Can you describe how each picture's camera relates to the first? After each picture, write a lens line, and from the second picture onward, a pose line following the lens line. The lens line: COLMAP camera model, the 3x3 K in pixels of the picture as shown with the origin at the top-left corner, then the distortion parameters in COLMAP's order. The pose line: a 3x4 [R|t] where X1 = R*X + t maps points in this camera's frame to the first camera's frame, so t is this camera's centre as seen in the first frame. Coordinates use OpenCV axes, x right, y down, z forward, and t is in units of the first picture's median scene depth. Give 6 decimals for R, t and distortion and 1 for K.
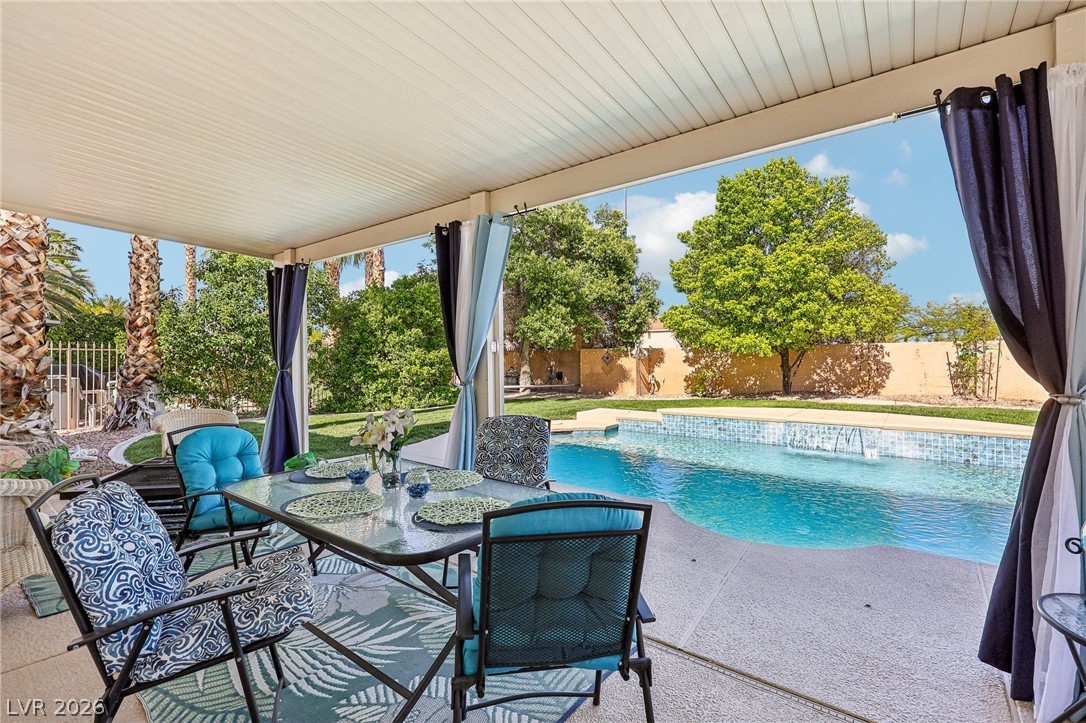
lens RADIAL K [[479.7, 0, 543.7], [0, 479.7, 358.7], [0, 0, 1]] dist [0.000353, -0.000684]
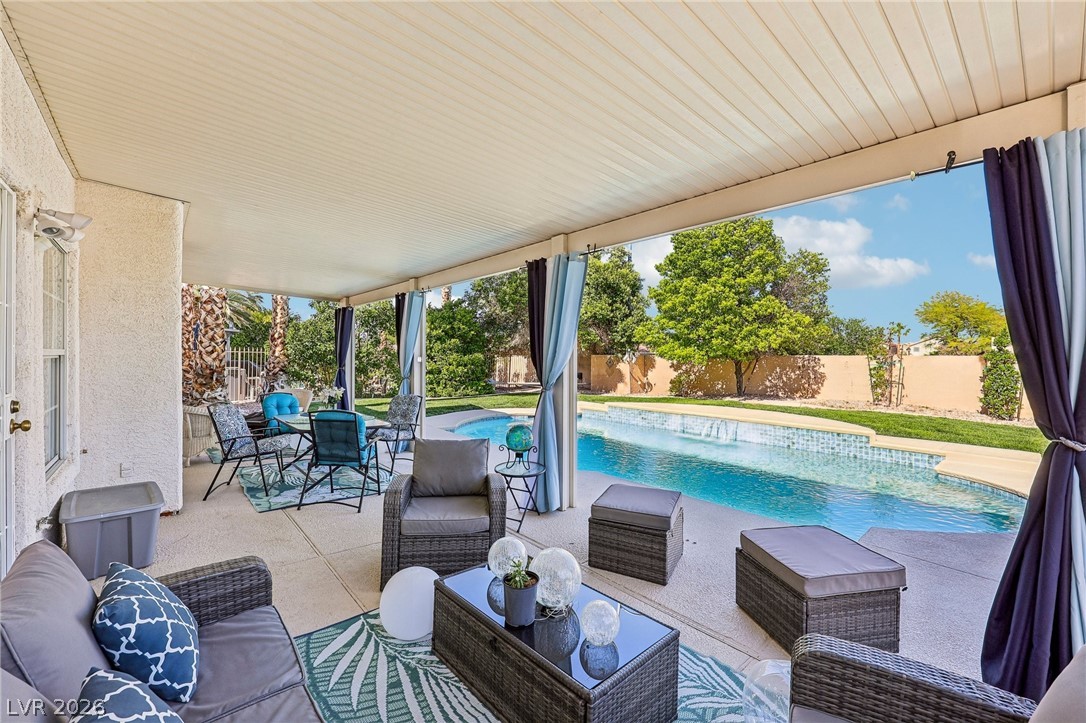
lens RADIAL K [[448.0, 0, 541.8], [0, 448.0, 360.2], [0, 0, 1]] dist [-0.002056, -0.000756]
pose [[0.978804, 0.019831, -0.203838, 0.273821], [-0.019182, 0.999803, 0.005158, -0.014818], [0.203900, -0.001138, 0.978991, -0.236318]]
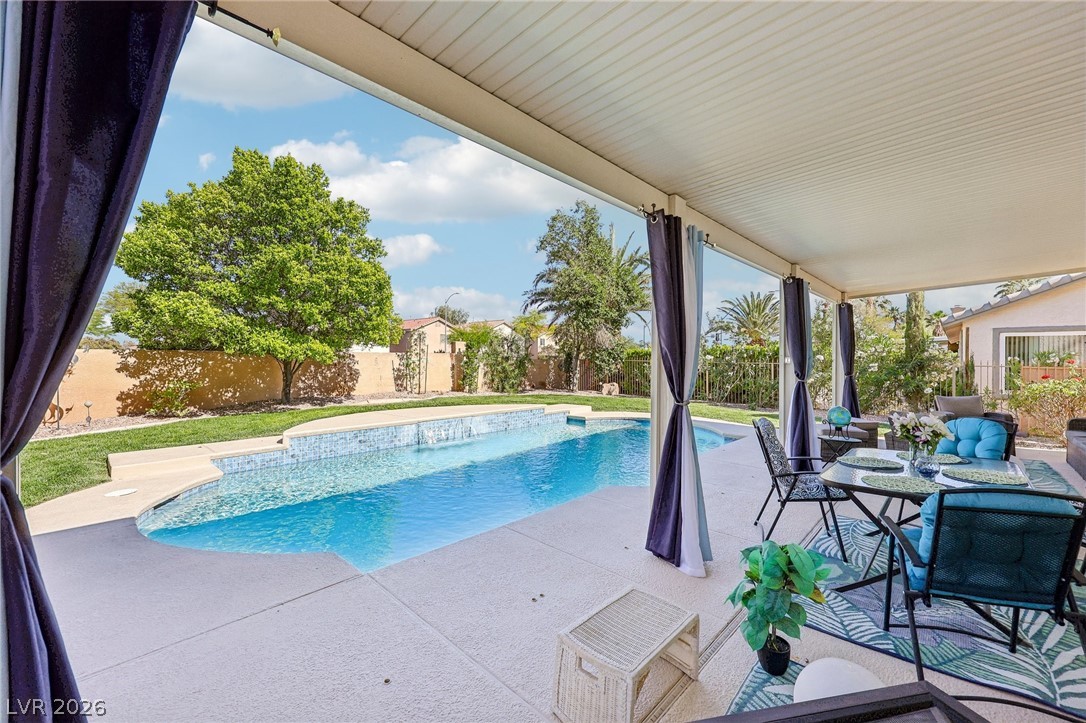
lens RADIAL K [[448.0, 0, 518.1], [0, 448.0, 362.4], [0, 0, 1]] dist [-0.002056, -0.000756]
pose [[0.144238, 0.010695, 0.989485, -0.333411], [0.009825, 0.999877, -0.012240, 0.009707], [-0.989494, 0.011487, 0.144115, 0.469015]]
